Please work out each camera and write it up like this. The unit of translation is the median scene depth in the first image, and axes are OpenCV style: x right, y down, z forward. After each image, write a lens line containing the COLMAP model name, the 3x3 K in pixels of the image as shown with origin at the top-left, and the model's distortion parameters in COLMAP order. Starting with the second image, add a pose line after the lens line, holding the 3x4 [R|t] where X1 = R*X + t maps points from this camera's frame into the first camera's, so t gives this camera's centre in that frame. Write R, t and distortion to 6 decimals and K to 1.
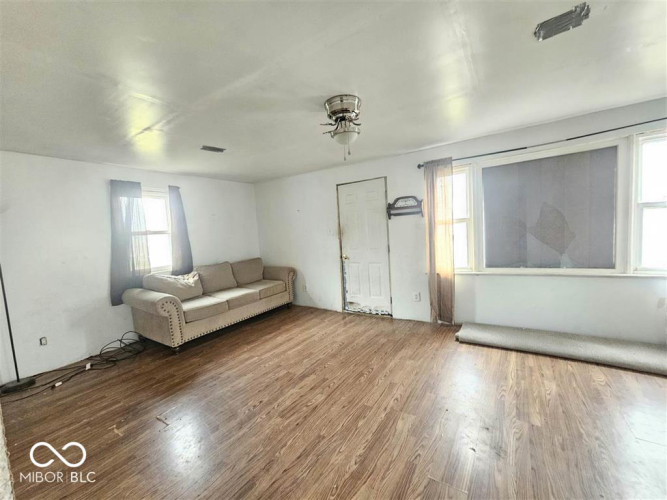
lens RADIAL K [[272.6, 0, 335.1], [0, 272.6, 250.6], [0, 0, 1]] dist [-0.006630, 0.001294]
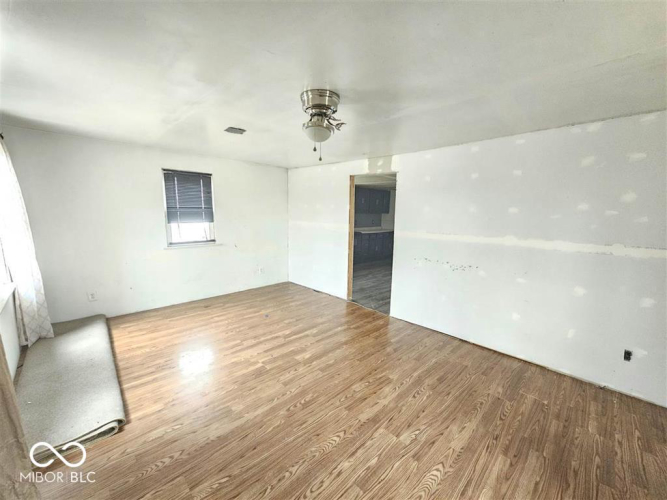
lens RADIAL K [[272.6, 0, 332.9], [0, 272.6, 250.9], [0, 0, 1]] dist [-0.006630, 0.001294]
pose [[-0.976384, 0.012803, 0.215661, -0.168162], [0.055767, 0.979348, 0.194337, -0.168355], [-0.208720, 0.201774, -0.956934, 1.621645]]
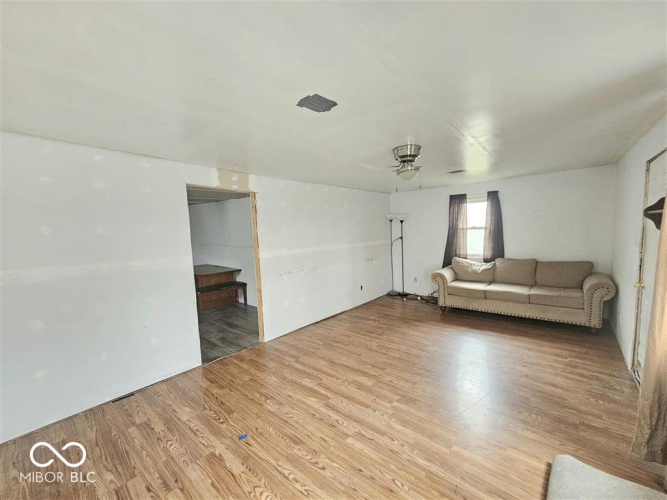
lens RADIAL K [[272.6, 0, 334.2], [0, 272.6, 252.2], [0, 0, 1]] dist [-0.006630, 0.001294]
pose [[-0.123337, 0.144727, -0.981755, 1.147478], [-0.026980, 0.988453, 0.149104, -0.194026], [0.991998, 0.044877, -0.118008, 0.681939]]
